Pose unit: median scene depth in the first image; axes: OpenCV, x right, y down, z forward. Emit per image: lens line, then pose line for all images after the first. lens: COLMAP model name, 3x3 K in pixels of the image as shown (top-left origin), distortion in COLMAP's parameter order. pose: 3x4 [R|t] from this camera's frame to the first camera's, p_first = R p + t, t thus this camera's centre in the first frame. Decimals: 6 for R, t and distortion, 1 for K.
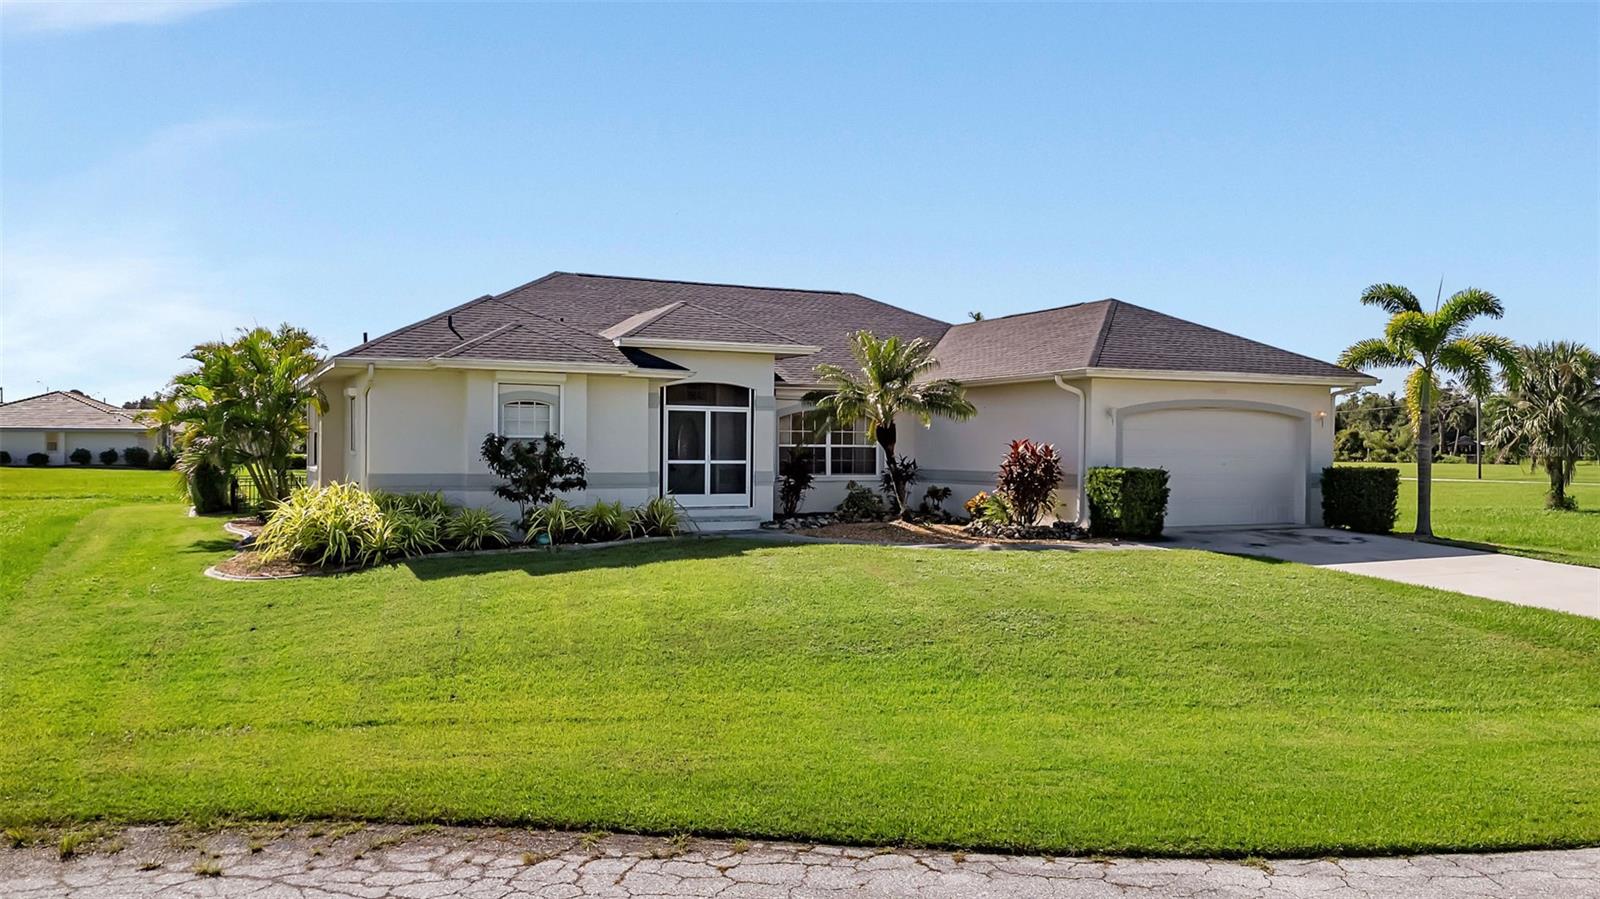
lens RADIAL K [[1191.0, 0, 803.4], [0, 1191.0, 426.0], [0, 0, 1]] dist [0.094768, -0.101806]
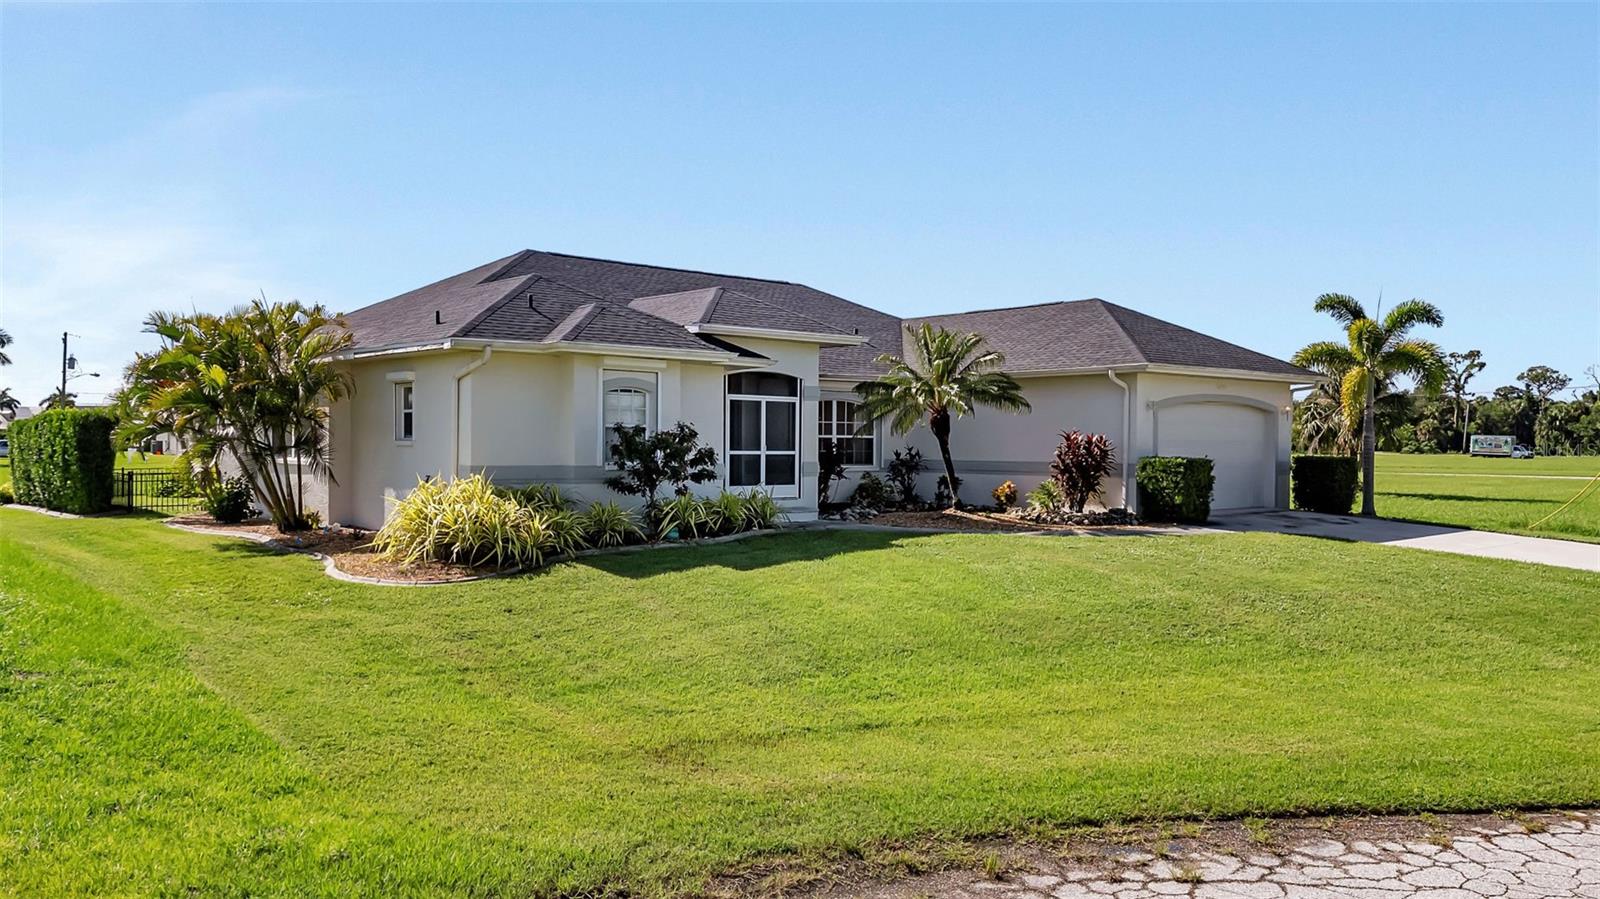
lens RADIAL K [[1191.0, 0, 803.4], [0, 1191.0, 426.0], [0, 0, 1]] dist [0.094768, -0.101806]
pose [[0.964279, 0.003821, 0.264860, -0.322985], [-0.005743, 0.999962, 0.006483, 0.001872], [-0.264825, -0.007772, 0.964265, 0.051449]]
